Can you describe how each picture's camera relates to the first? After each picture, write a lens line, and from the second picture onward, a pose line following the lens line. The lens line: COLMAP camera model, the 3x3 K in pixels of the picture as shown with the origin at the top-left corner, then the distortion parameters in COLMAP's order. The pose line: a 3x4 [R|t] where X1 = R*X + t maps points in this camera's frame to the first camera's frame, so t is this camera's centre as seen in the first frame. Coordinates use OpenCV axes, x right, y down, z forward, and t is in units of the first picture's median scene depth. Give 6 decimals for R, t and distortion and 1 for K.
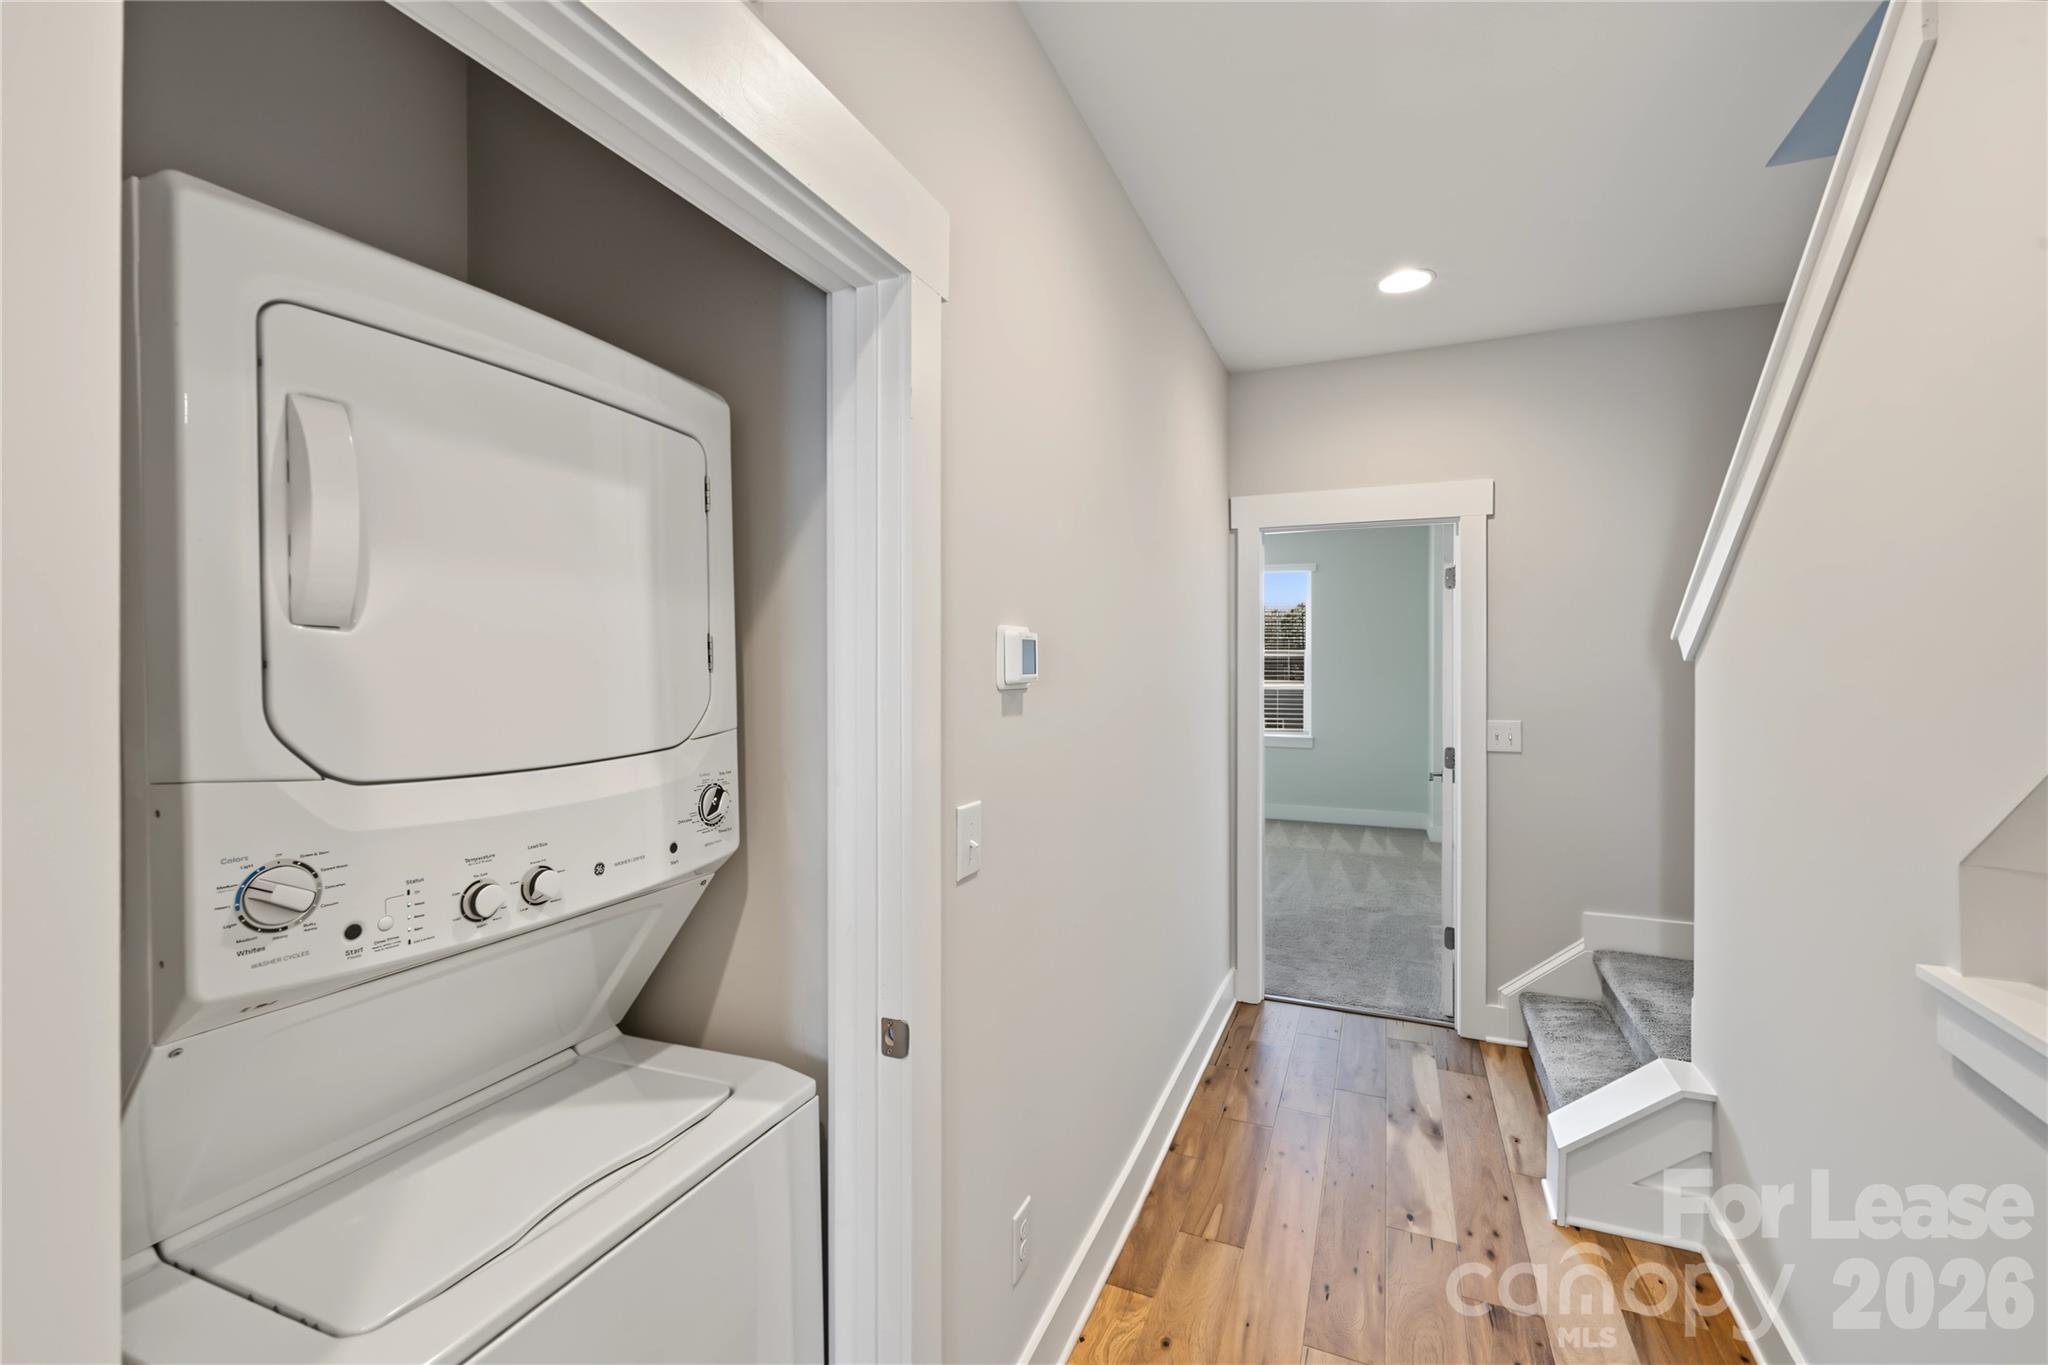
lens RADIAL K [[843.6, 0, 1026.6], [0, 843.6, 668.4], [0, 0, 1]] dist [0.003307, -0.003119]
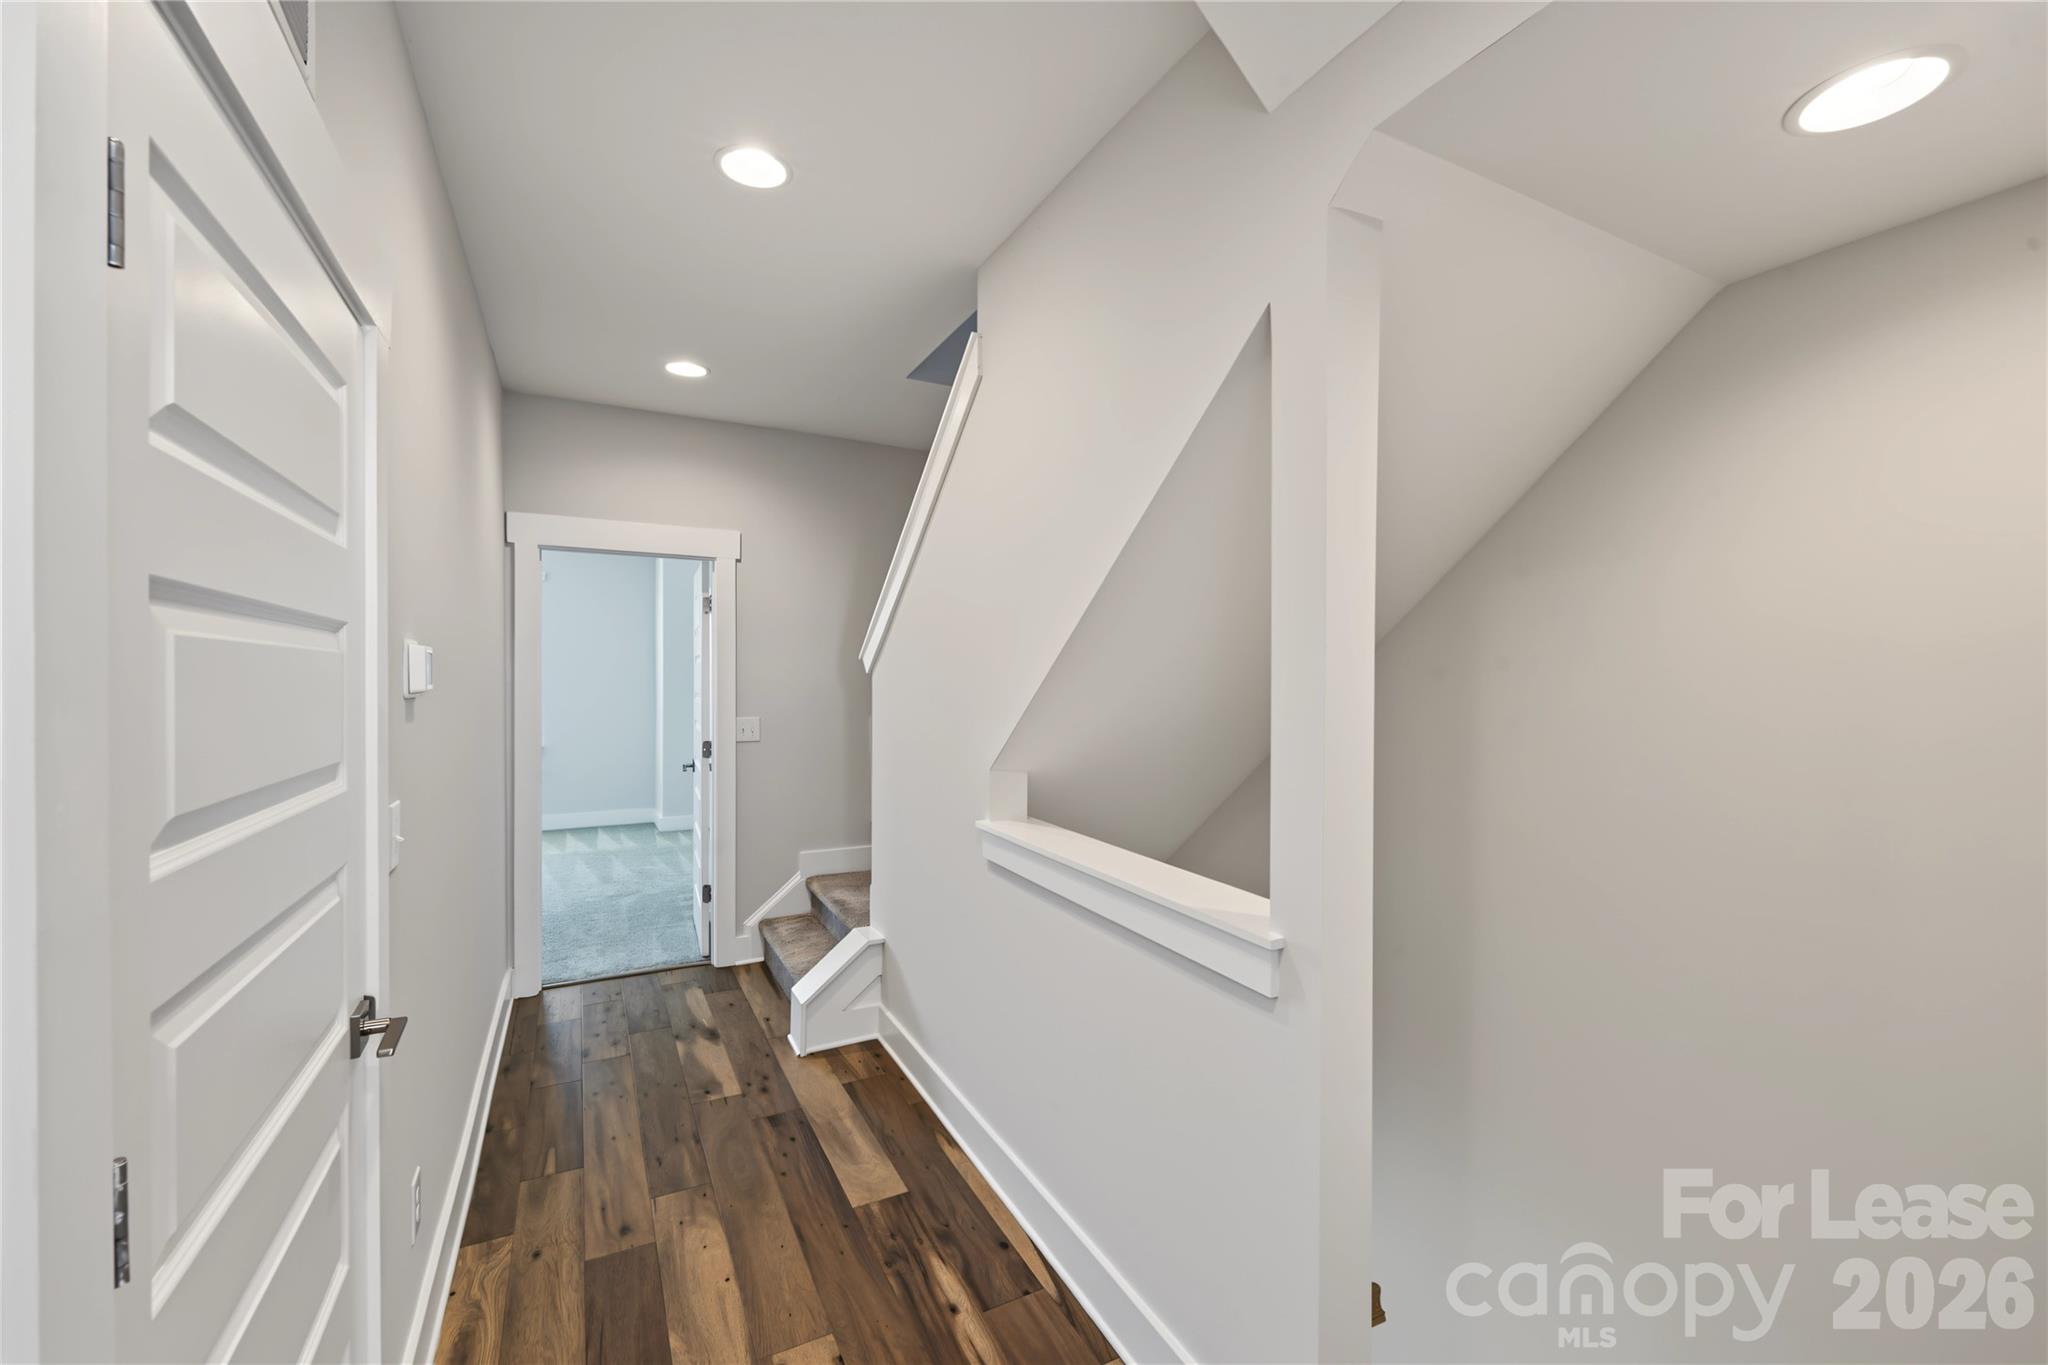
lens RADIAL K [[824.7, 0, 1019.2], [0, 824.7, 684.7], [0, 0, 1]] dist [0.001618, -0.000653]
pose [[0.626572, -0.007182, 0.779331, -0.200950], [-0.000472, 0.999954, 0.009594, -0.001746], [-0.779364, -0.006379, 0.626539, -0.155854]]
